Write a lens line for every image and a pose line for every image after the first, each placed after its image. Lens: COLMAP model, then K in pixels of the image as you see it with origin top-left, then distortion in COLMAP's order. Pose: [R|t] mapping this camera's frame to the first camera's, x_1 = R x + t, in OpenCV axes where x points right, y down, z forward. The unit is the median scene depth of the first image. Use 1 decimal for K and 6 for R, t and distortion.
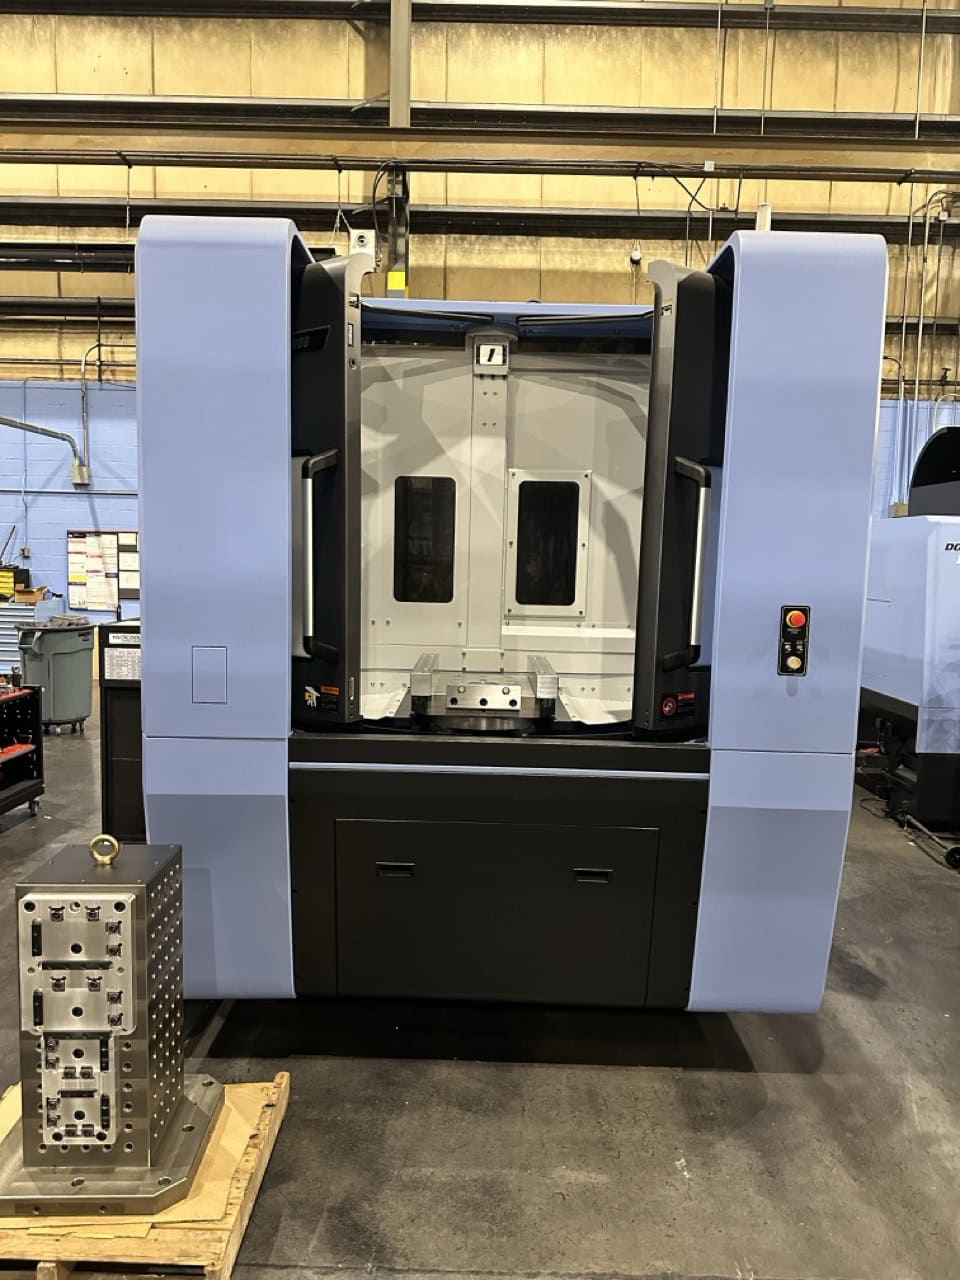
lens RADIAL K [[907.6, 0, 476.4], [0, 907.6, 641.7], [0, 0, 1]] dist [0.010557, -0.011346]
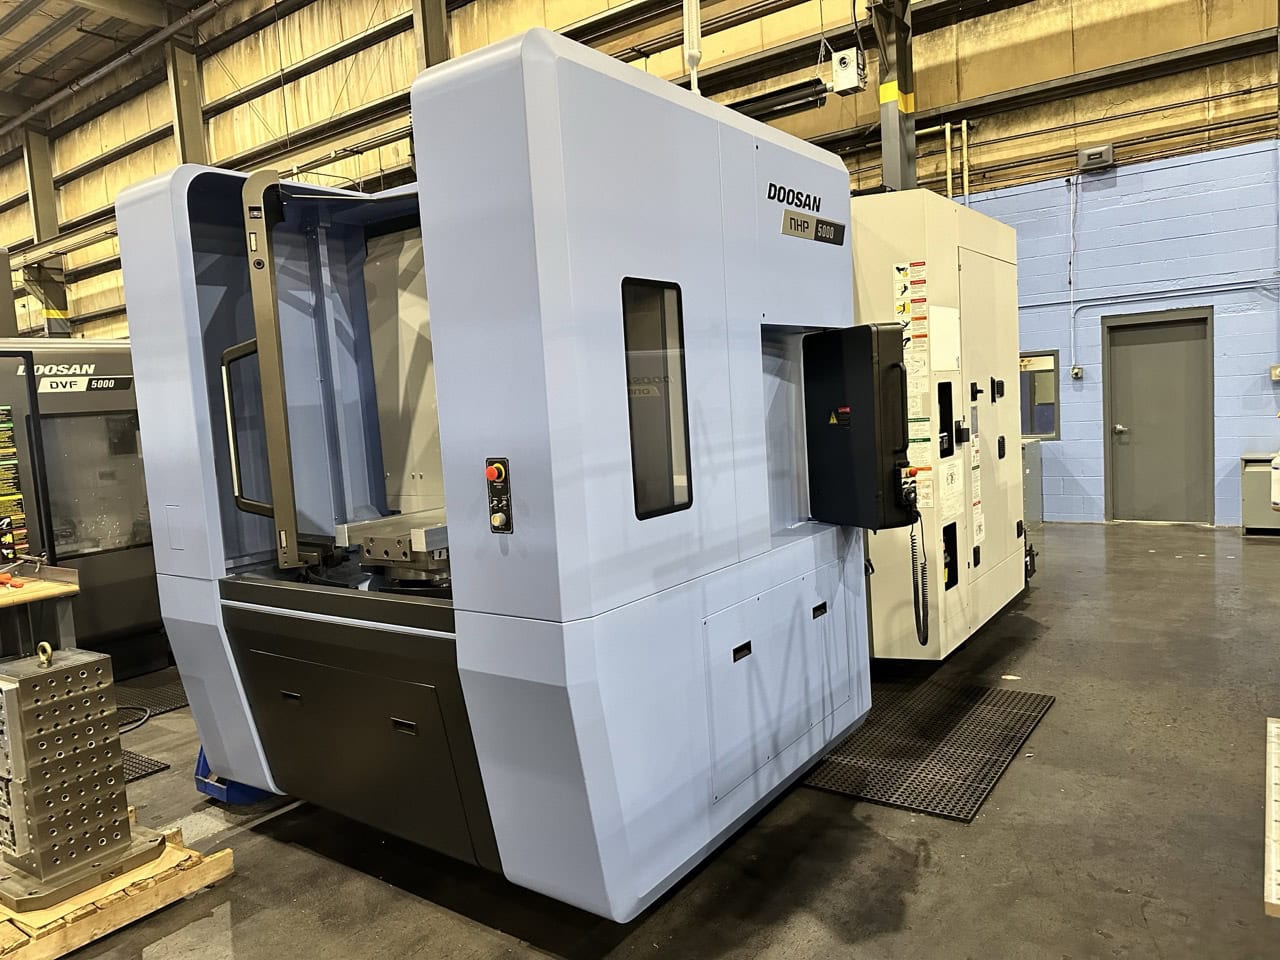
lens RADIAL K [[907.6, 0, 635.3], [0, 907.6, 480.1], [0, 0, 1]] dist [0.010557, -0.011346]
pose [[0.806012, -0.022171, -0.591483, 0.256224], [0.025556, 0.999670, -0.002646, -0.002616], [0.591347, -0.012983, 0.806313, 0.088786]]
